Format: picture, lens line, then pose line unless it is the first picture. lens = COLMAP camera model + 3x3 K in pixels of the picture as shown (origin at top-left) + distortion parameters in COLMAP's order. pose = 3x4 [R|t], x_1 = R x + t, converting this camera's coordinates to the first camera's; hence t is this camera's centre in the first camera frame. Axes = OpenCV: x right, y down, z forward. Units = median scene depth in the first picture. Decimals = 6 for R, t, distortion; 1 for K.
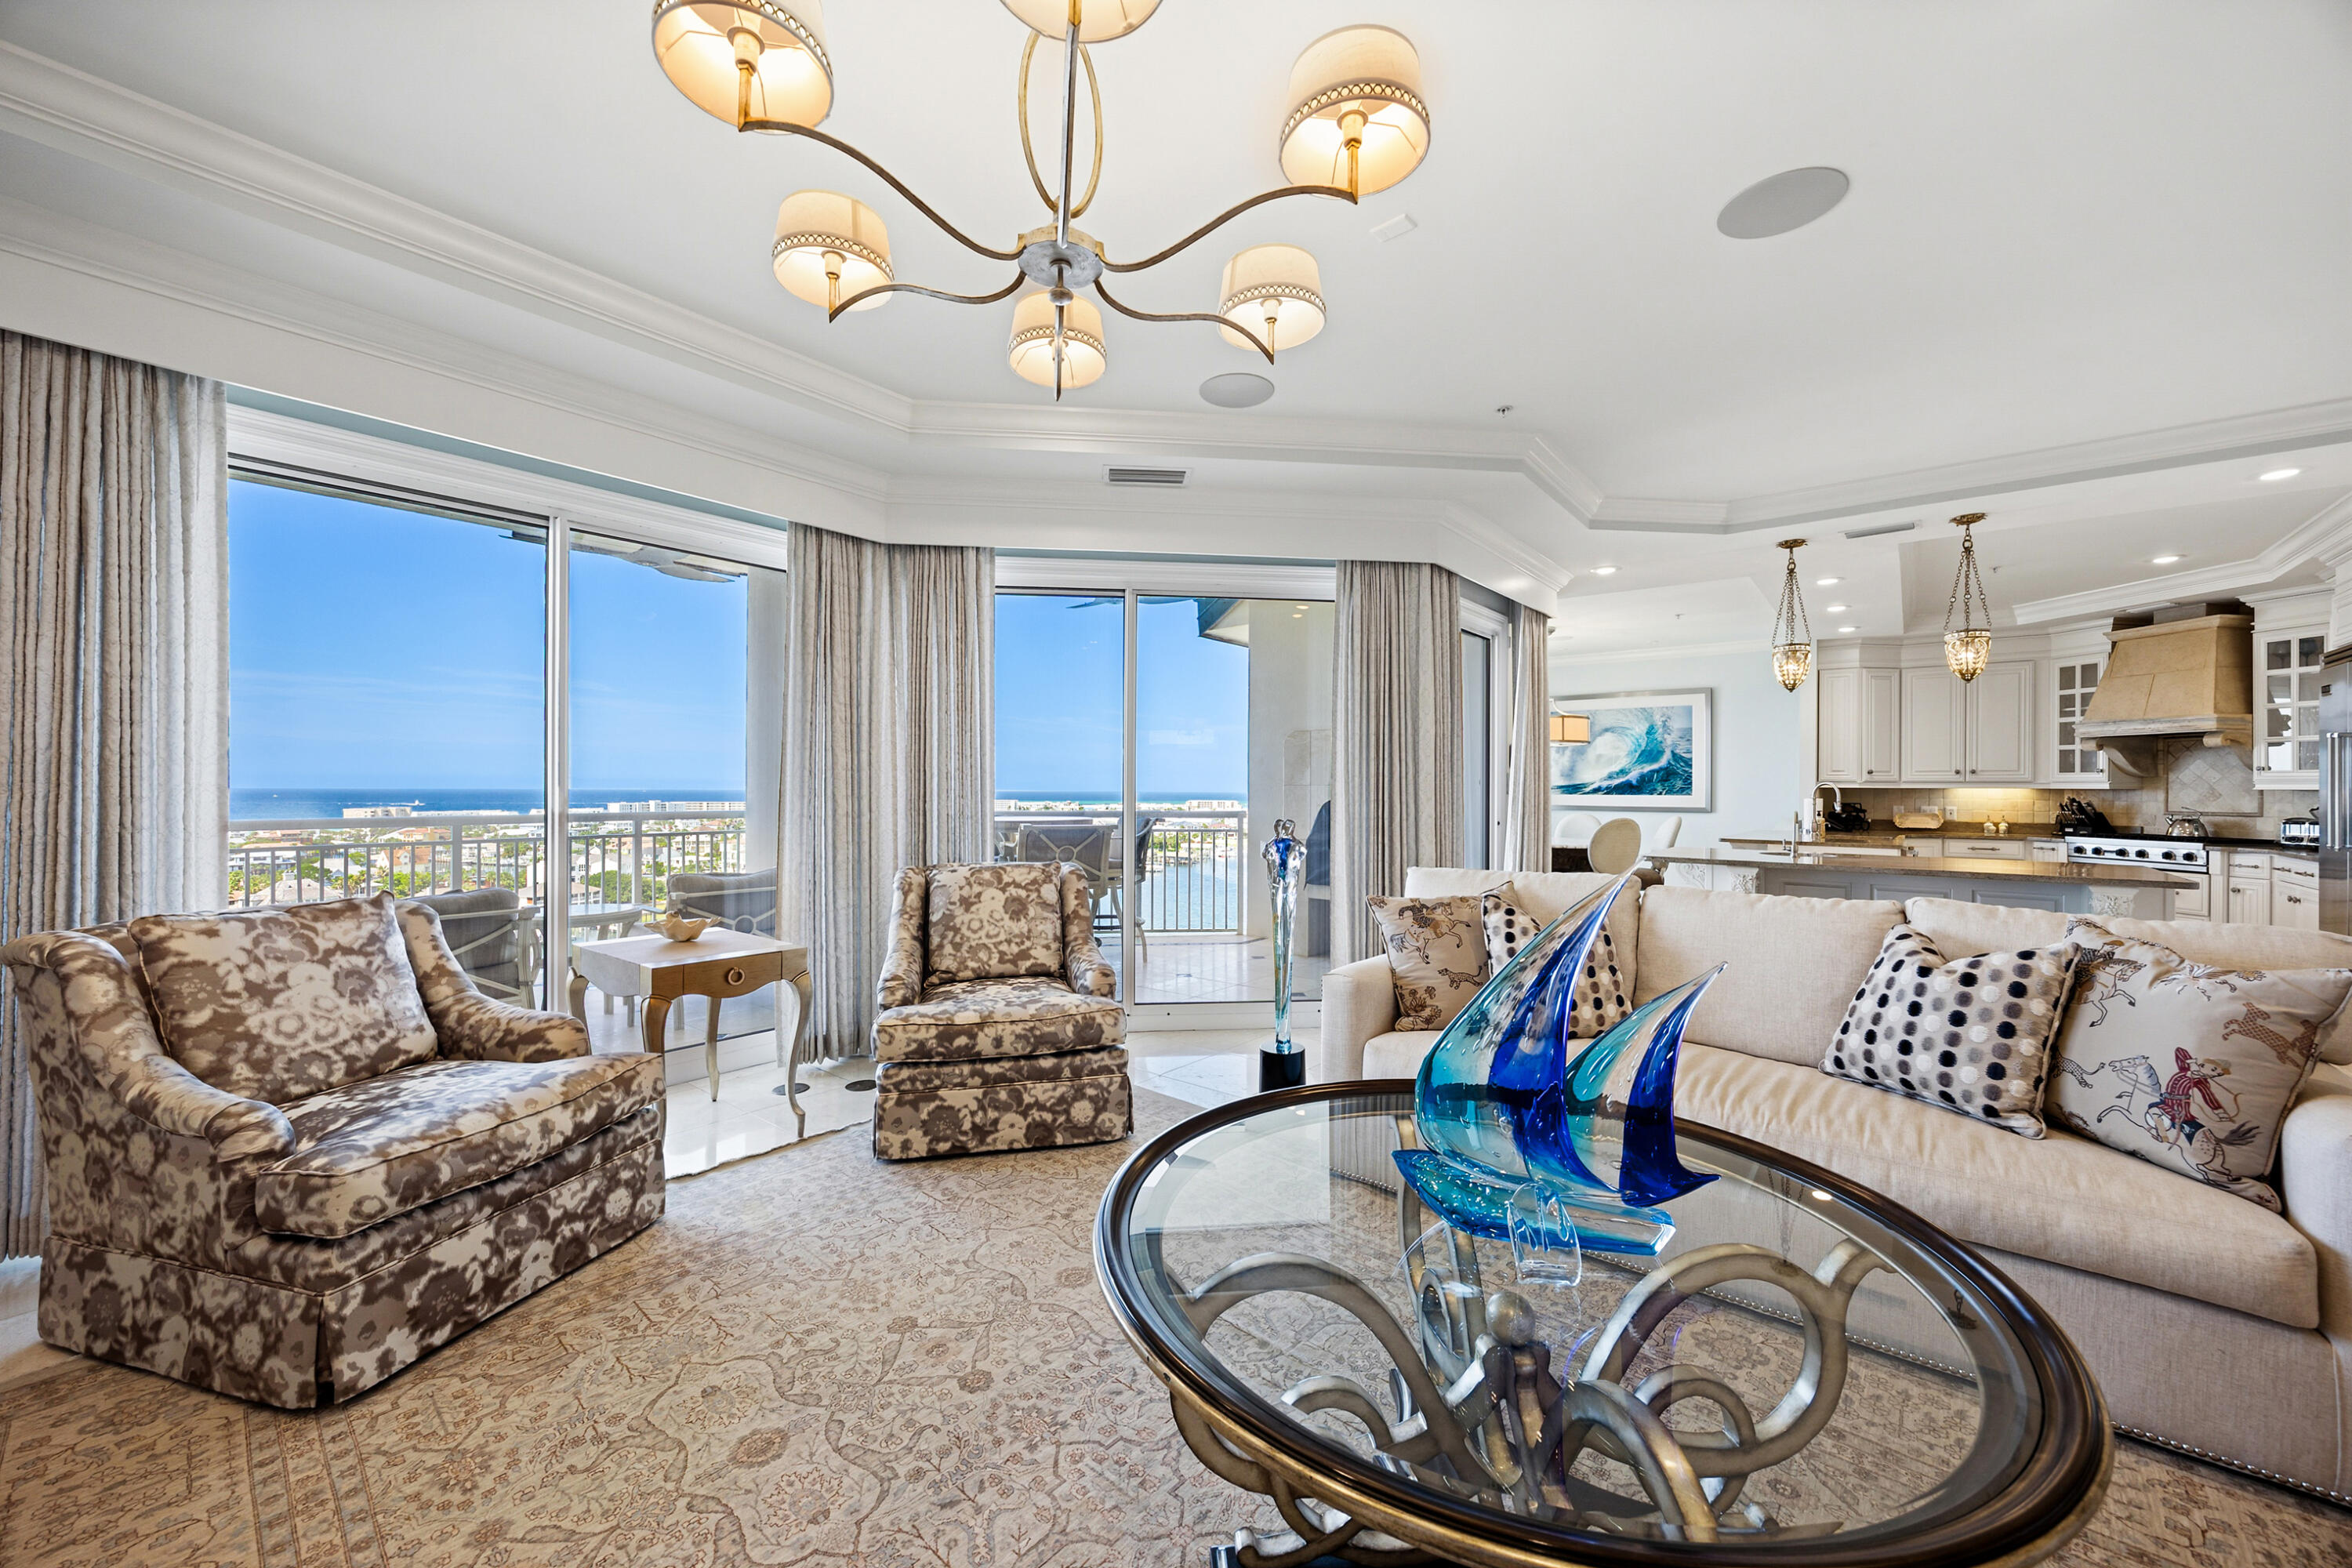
lens RADIAL K [[900.4, 0, 1177.8], [0, 900.4, 792.5], [0, 0, 1]] dist [-0.001933, -0.000106]
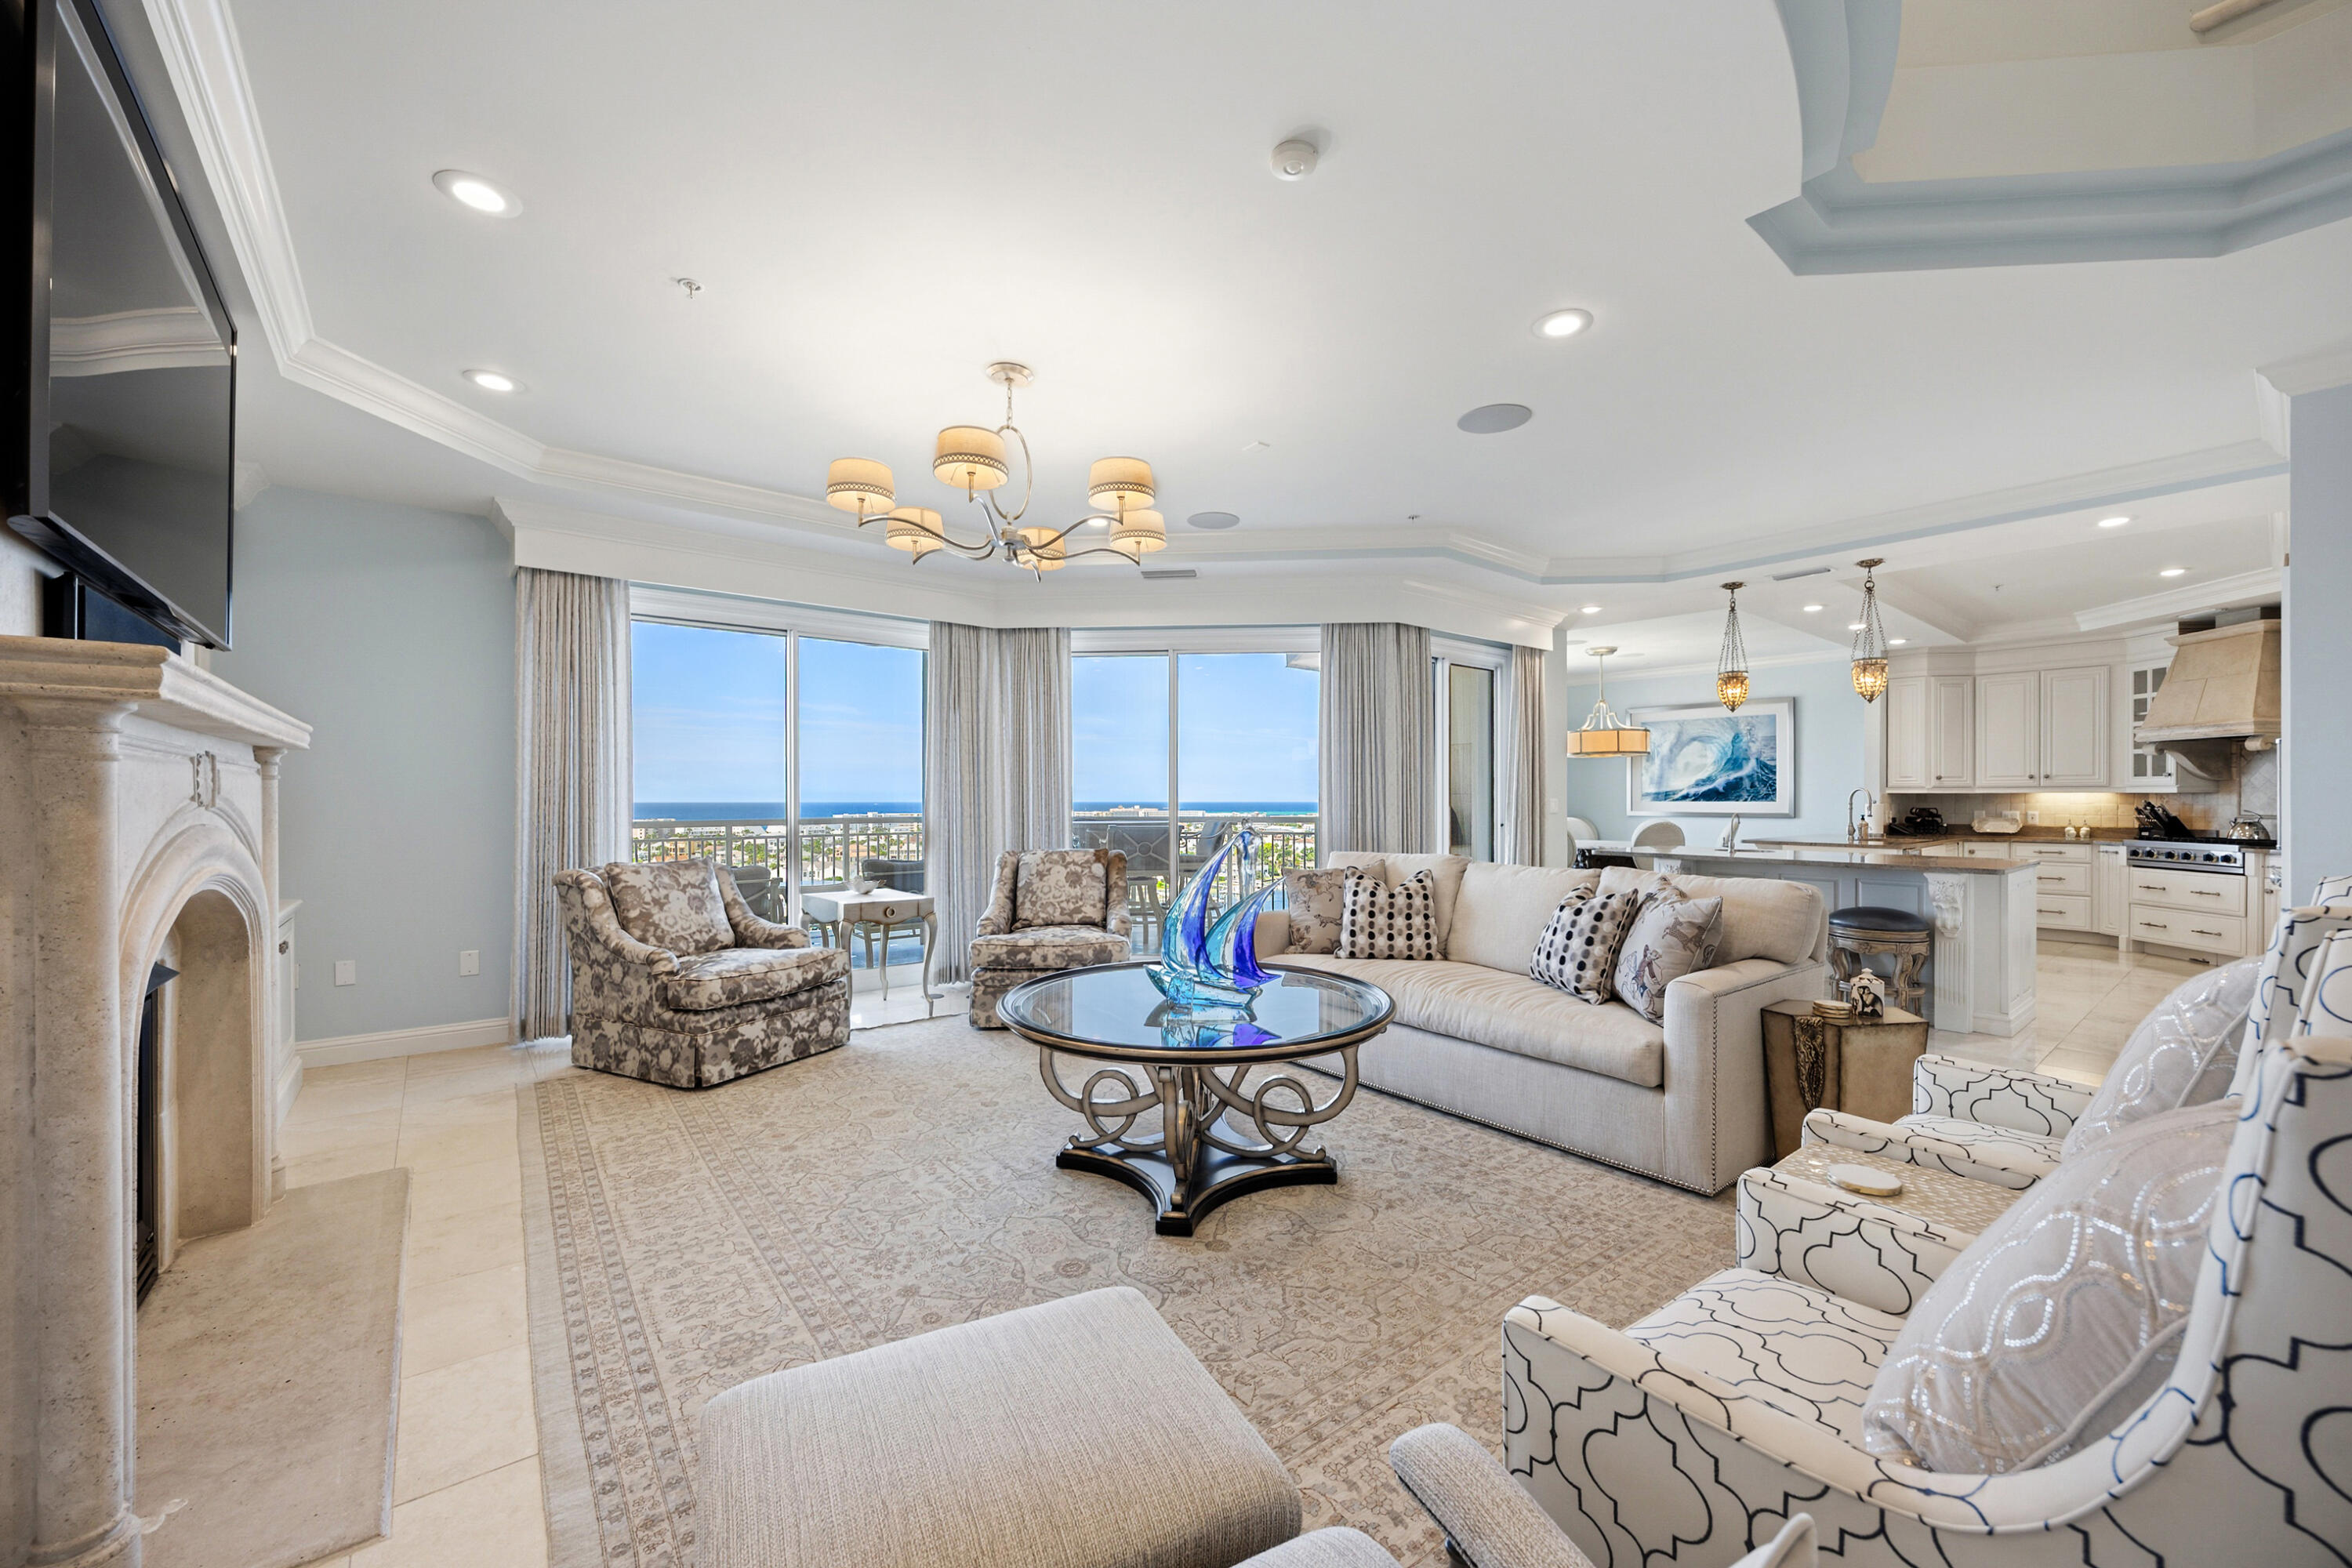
lens RADIAL K [[923.0, 0, 1187.1], [0, 923.0, 809.1], [0, 0, 1]] dist [0.000040, 0.000169]
pose [[0.980360, -0.003167, -0.197189, 0.369480], [0.004494, 0.999970, 0.006282, 0.007055], [0.197163, -0.007045, 0.980345, -0.542444]]
